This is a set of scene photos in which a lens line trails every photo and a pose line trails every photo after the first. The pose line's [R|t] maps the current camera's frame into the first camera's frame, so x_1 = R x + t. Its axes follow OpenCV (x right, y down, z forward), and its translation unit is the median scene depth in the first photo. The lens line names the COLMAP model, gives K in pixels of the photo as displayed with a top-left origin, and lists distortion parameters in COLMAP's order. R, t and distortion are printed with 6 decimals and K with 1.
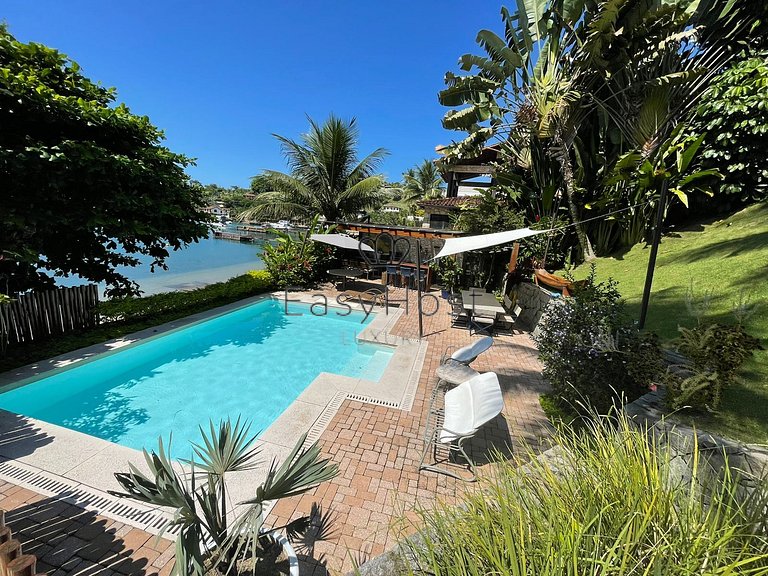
lens RADIAL K [[306.7, 0, 387.6], [0, 306.7, 285.5], [0, 0, 1]] dist [-0.003861, -0.000158]
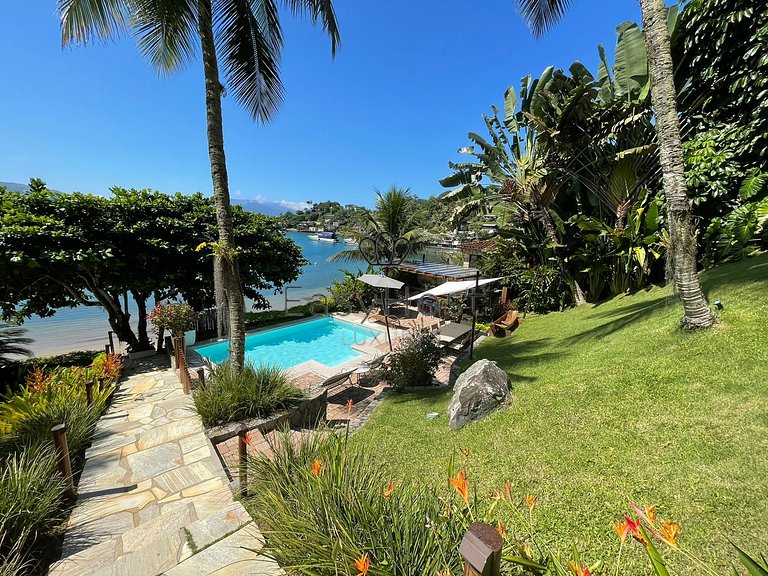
lens RADIAL K [[306.7, 0, 378.9], [0, 306.7, 290.4], [0, 0, 1]] dist [-0.003861, -0.000158]
pose [[0.911010, 0.045838, -0.409828, 0.508208], [-0.057693, 0.998196, -0.016601, -0.084243], [0.408328, 0.038768, 0.912012, -0.359165]]
